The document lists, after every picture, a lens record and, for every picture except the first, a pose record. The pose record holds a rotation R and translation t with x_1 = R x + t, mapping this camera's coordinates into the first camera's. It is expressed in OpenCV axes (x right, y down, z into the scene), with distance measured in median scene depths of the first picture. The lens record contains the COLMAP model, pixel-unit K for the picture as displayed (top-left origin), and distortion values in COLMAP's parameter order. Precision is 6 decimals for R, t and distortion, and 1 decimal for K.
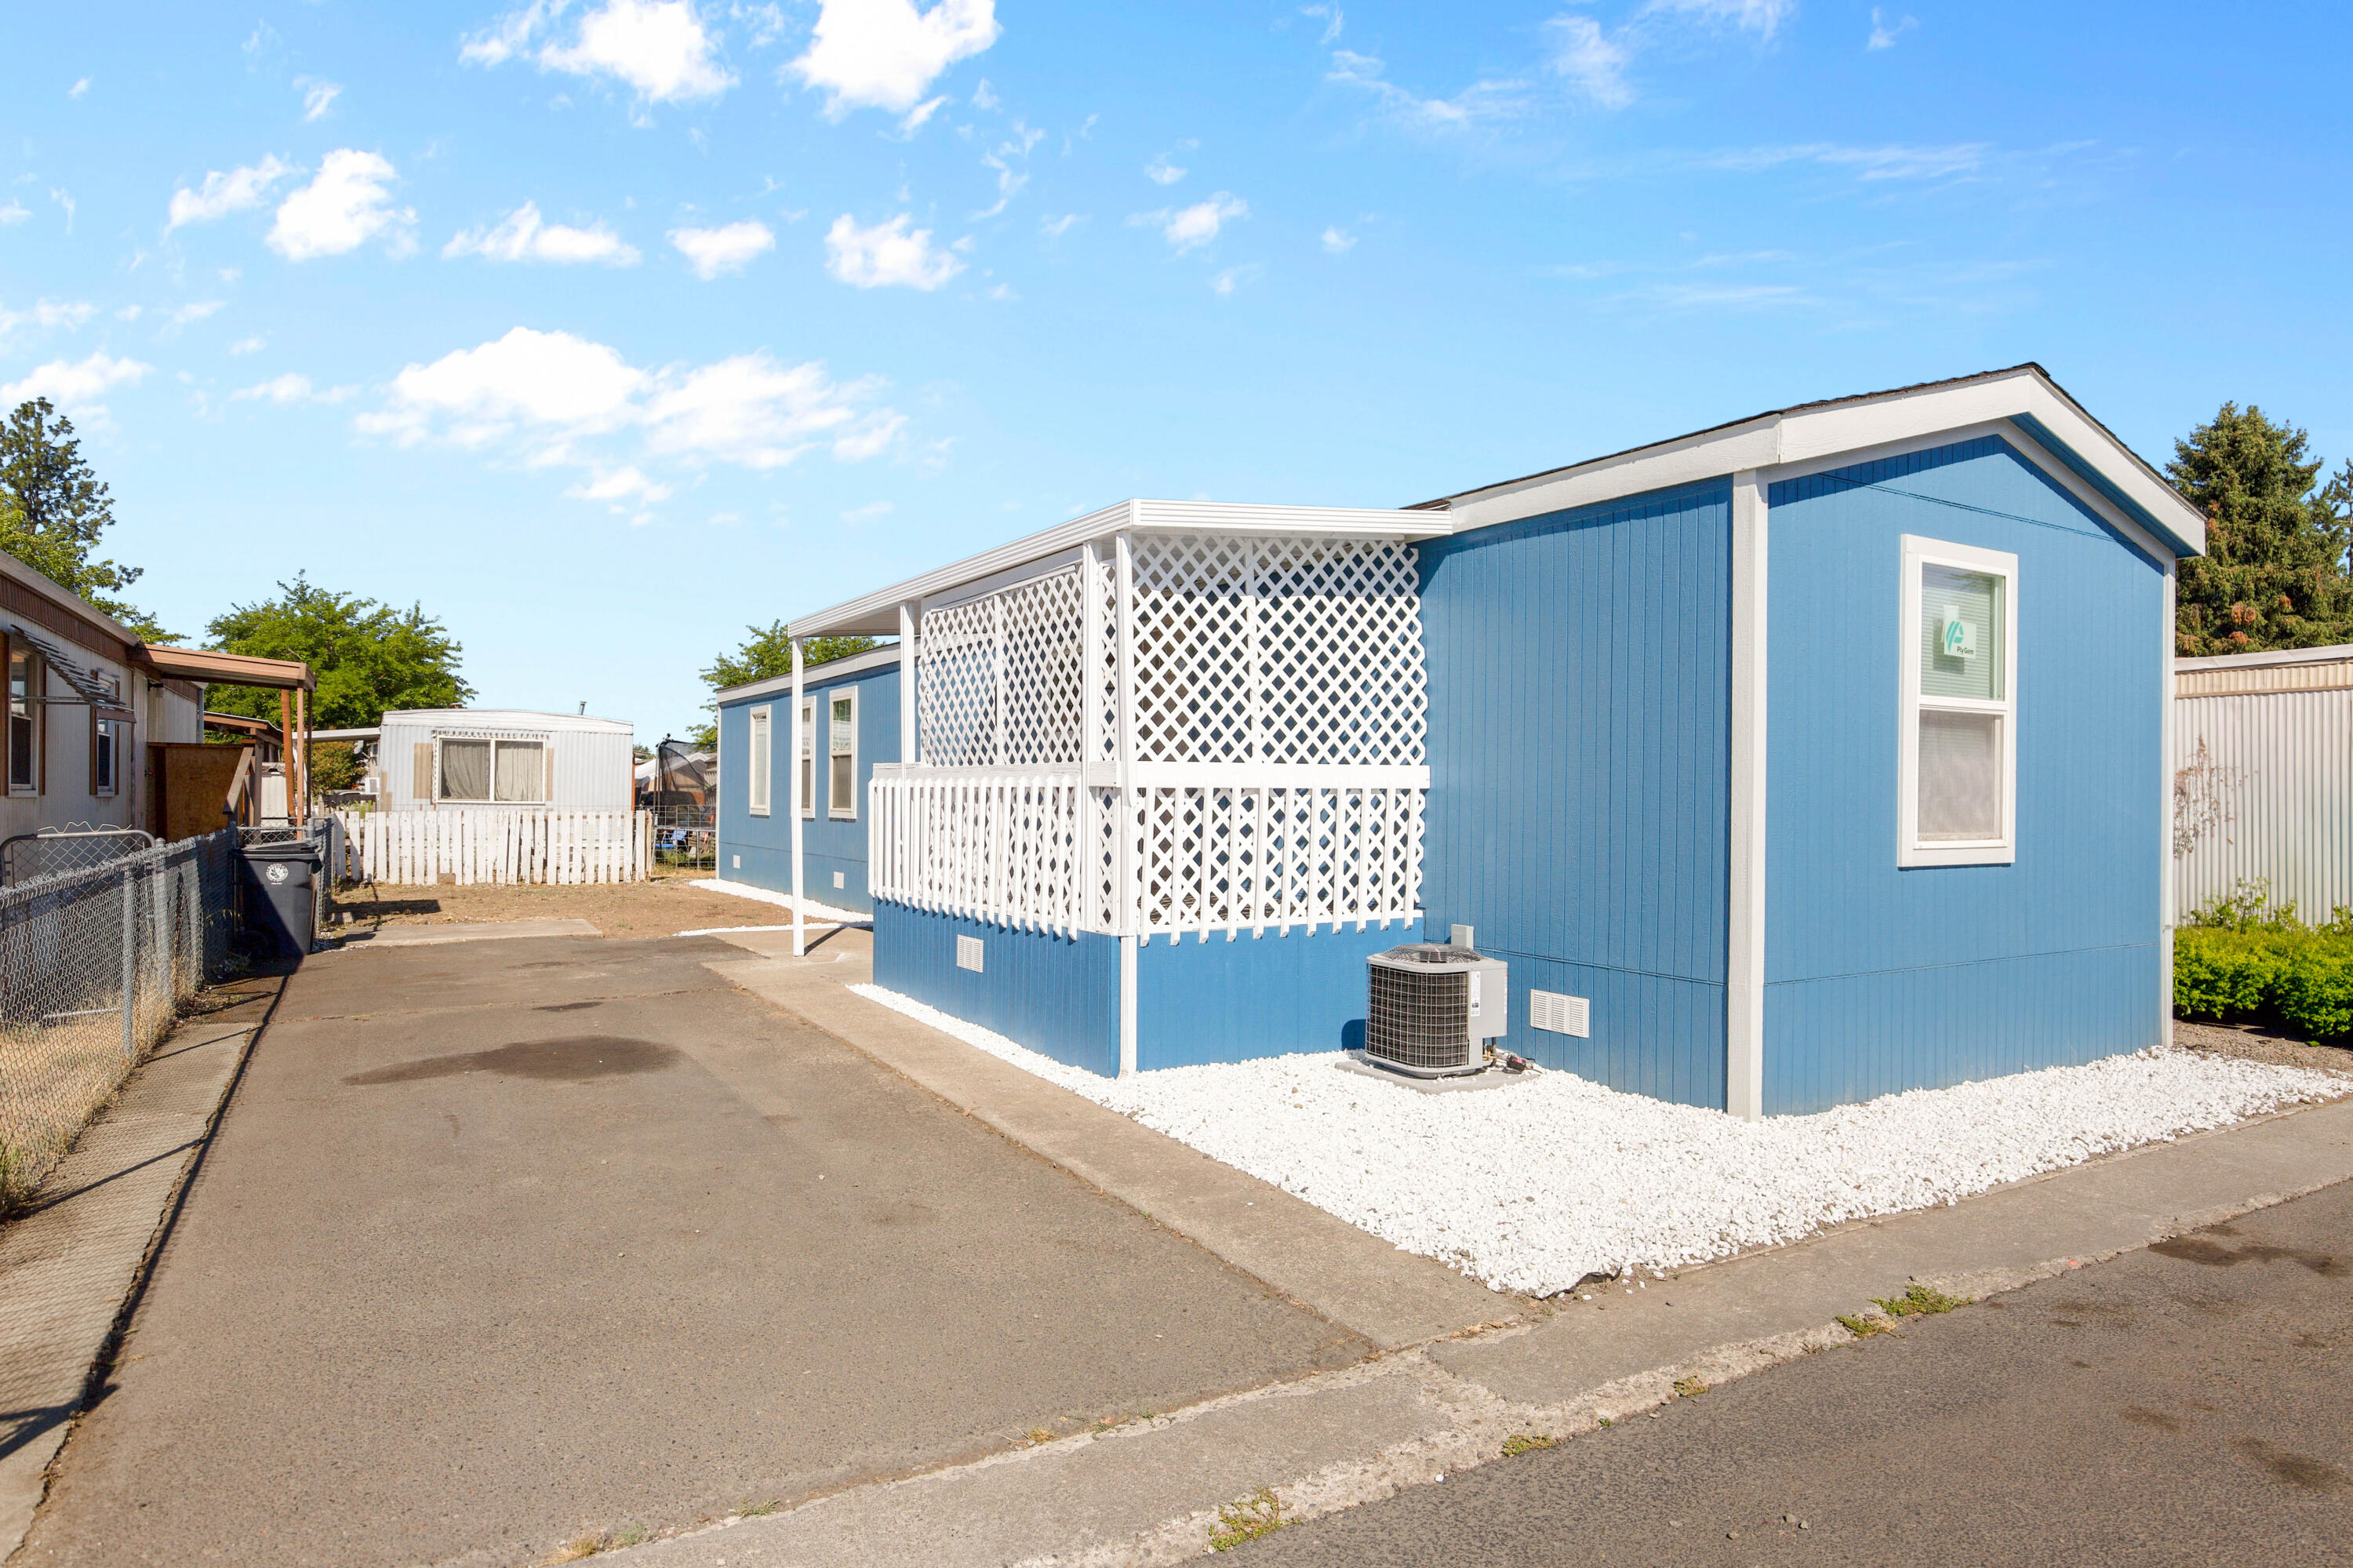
lens RADIAL K [[1337.3, 0, 1177.2], [0, 1337.3, 771.9], [0, 0, 1]] dist [-0.009210, 0.000273]
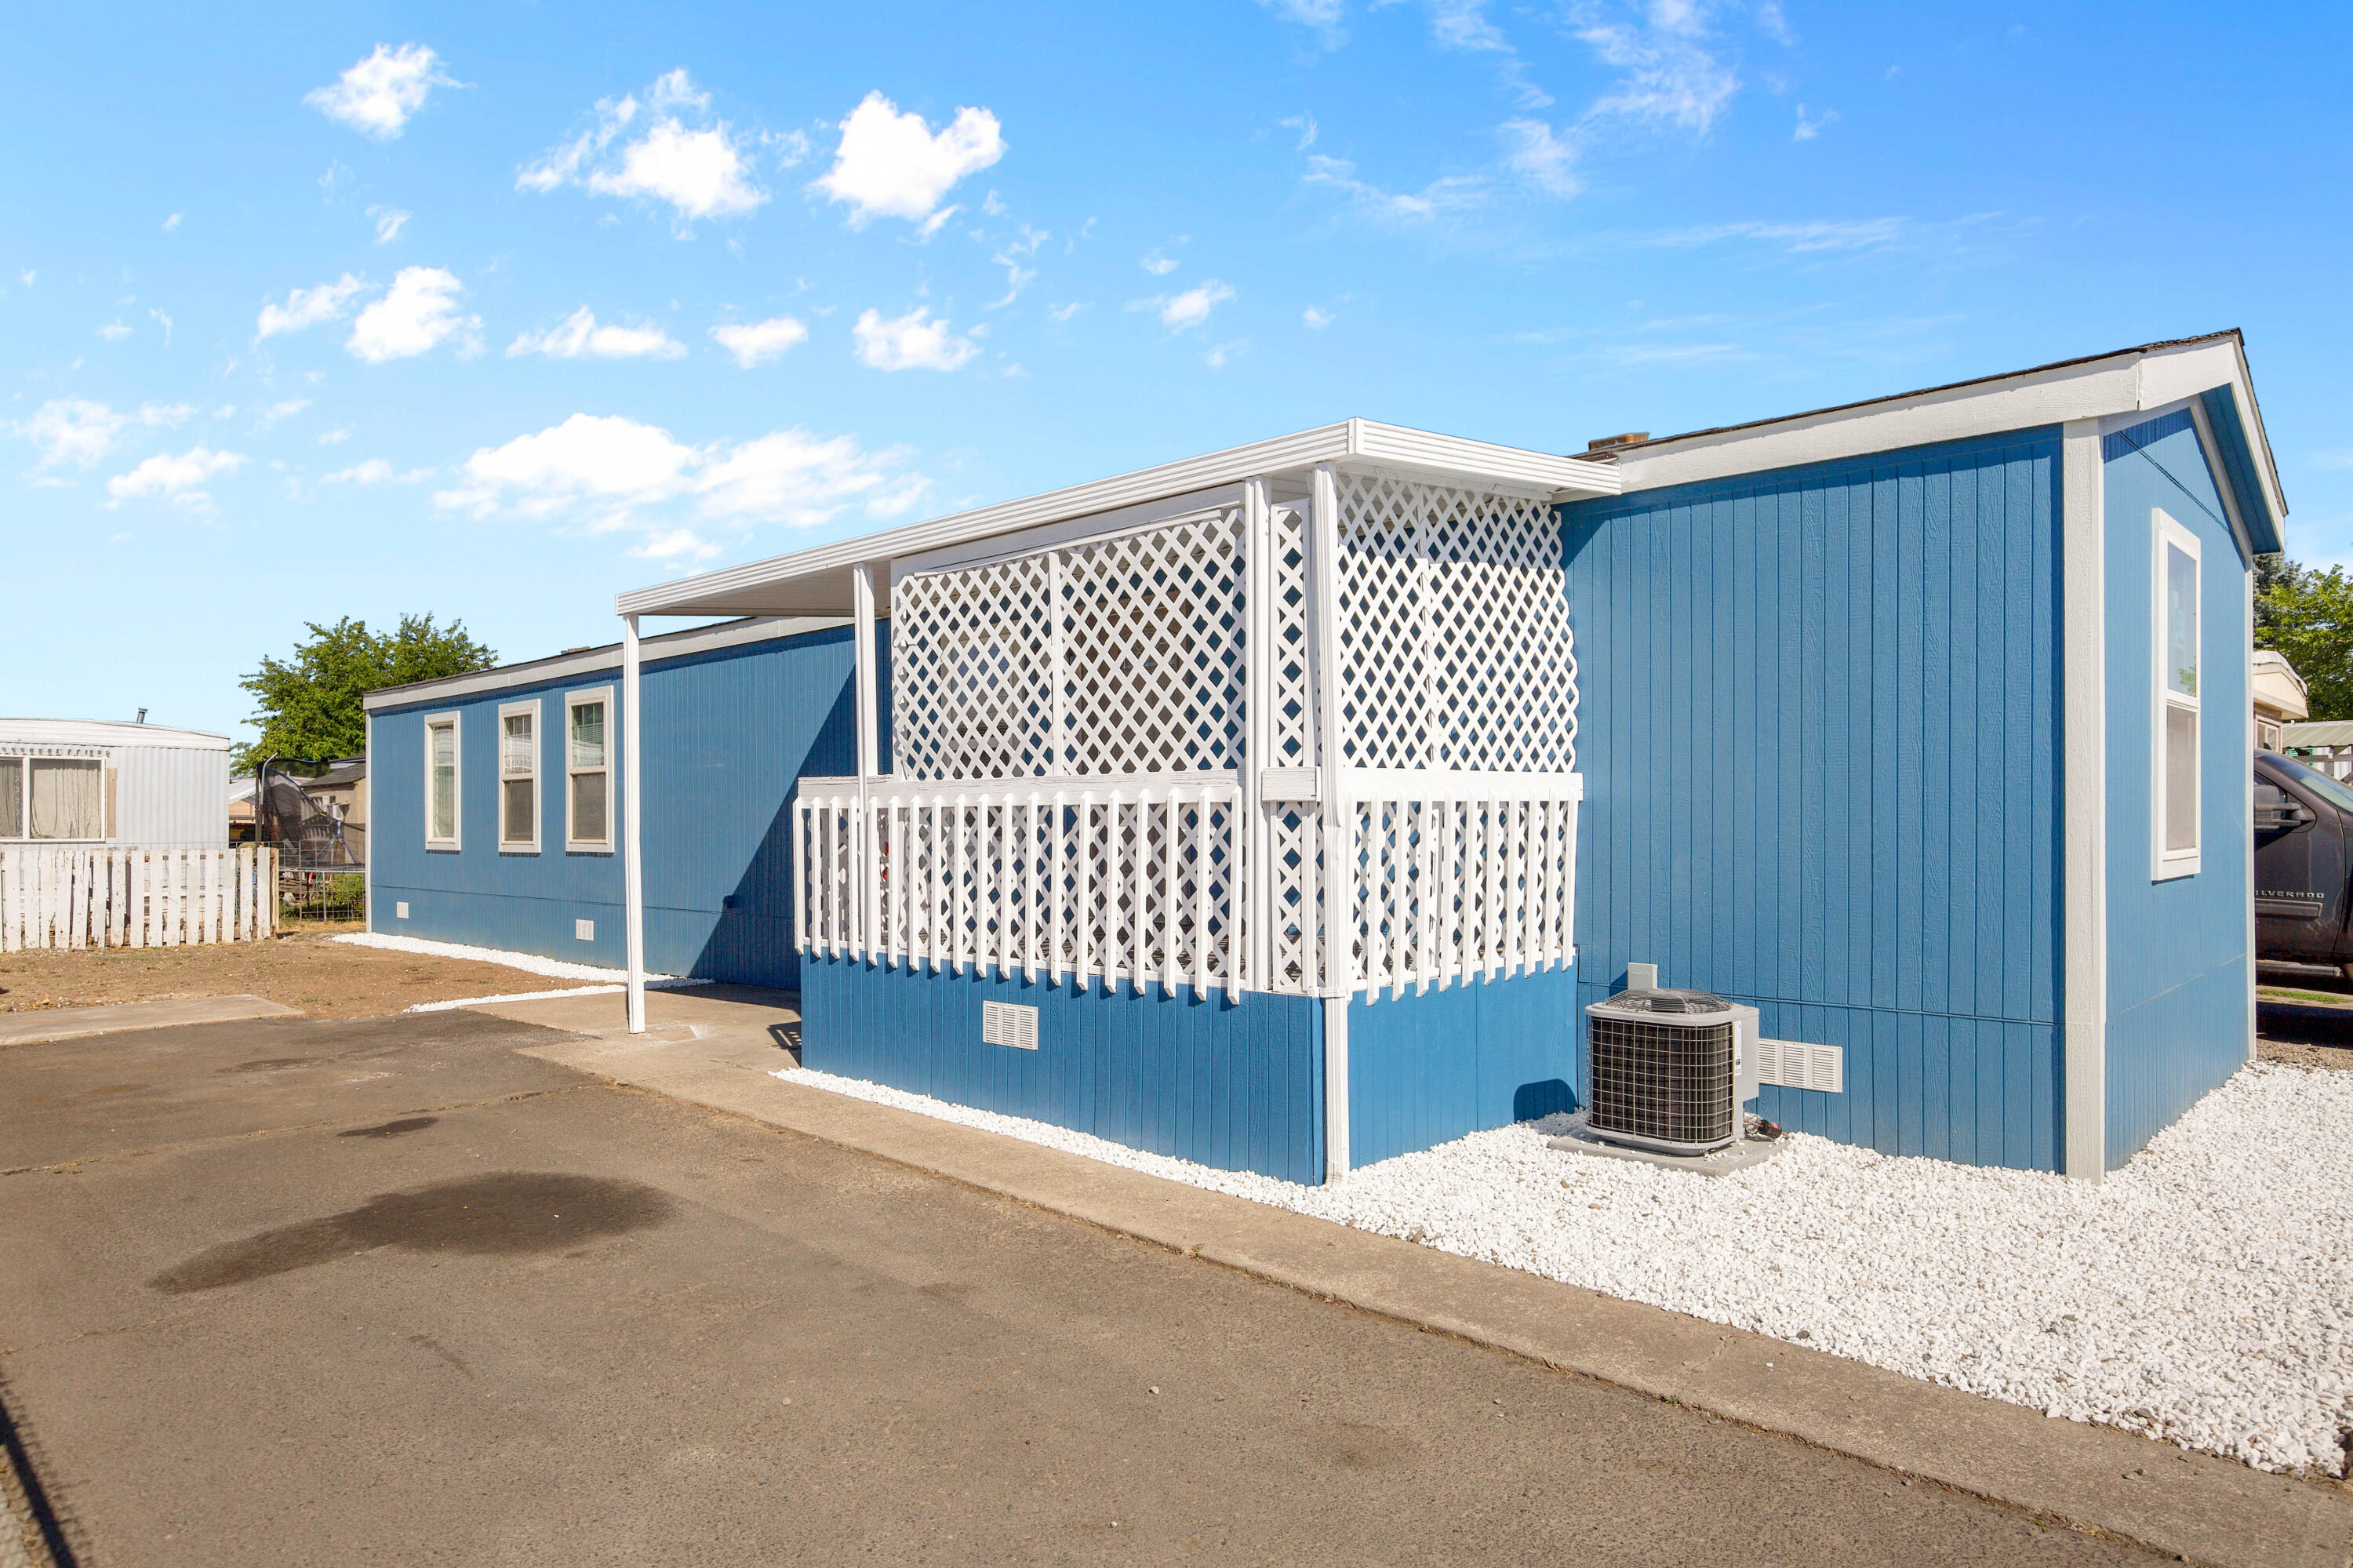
lens RADIAL K [[1419.4, 0, 1176.6], [0, 1419.4, 805.7], [0, 0, 1]] dist [-0.002335, -0.000385]
pose [[0.967965, -0.011490, 0.250824, -0.305753], [0.009355, 0.999909, 0.009705, 0.005207], [-0.250913, -0.007048, 0.967984, 0.226987]]
